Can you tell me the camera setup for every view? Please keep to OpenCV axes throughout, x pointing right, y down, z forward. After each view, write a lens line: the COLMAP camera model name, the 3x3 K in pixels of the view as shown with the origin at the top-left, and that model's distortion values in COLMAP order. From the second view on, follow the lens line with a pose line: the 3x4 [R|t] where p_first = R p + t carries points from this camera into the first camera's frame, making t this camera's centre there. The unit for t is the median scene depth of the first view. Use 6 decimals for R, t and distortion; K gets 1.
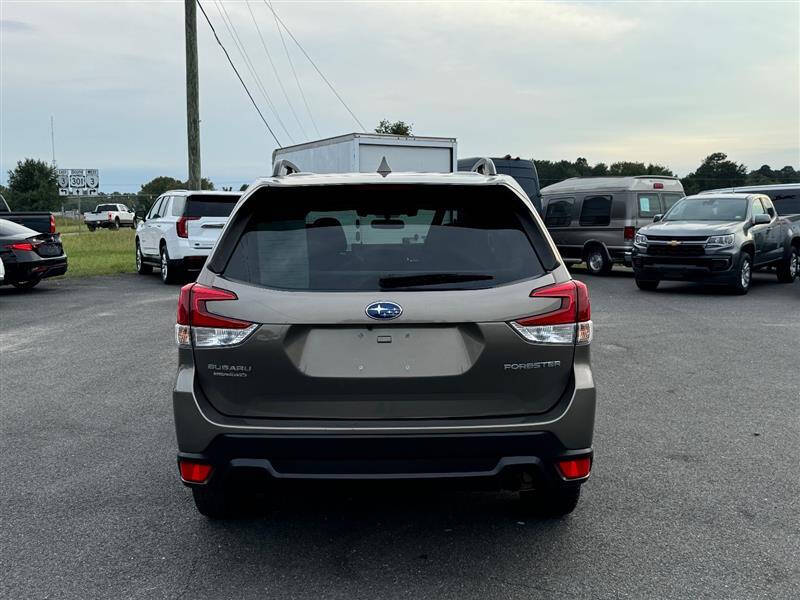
lens RADIAL K [[833.1, 0, 399.5], [0, 833.1, 313.8], [0, 0, 1]] dist [0.170141, -0.362060]
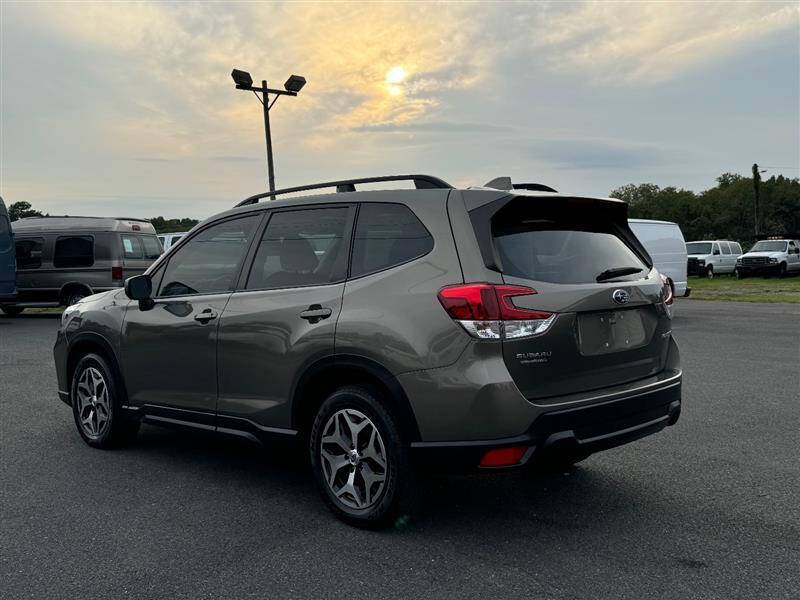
lens RADIAL K [[833.1, 0, 399.5], [0, 833.1, 313.8], [0, 0, 1]] dist [0.170141, -0.362060]
pose [[0.709988, -0.055418, 0.702029, -0.204587], [0.096051, 0.995203, -0.018579, 0.002476], [-0.697632, 0.080622, 0.711906, 0.060053]]
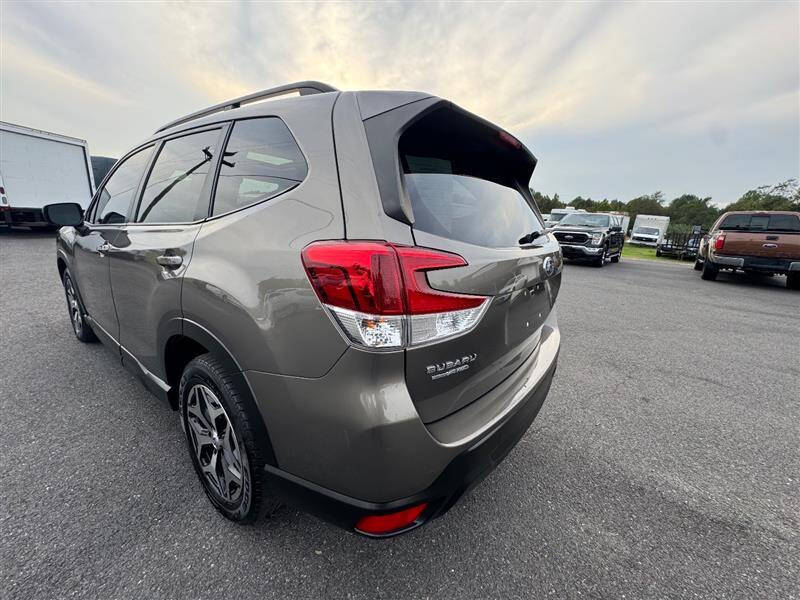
lens RADIAL K [[321.0, 0, 400.0], [0, 321.0, 300.0], [0, 0, 1]] dist [-0.000816, -0.000052]
pose [[0.614610, -0.155040, 0.773445, -0.079187], [0.029892, 0.984368, 0.173567, -0.006608], [-0.788265, -0.083556, 0.609637, 0.161205]]
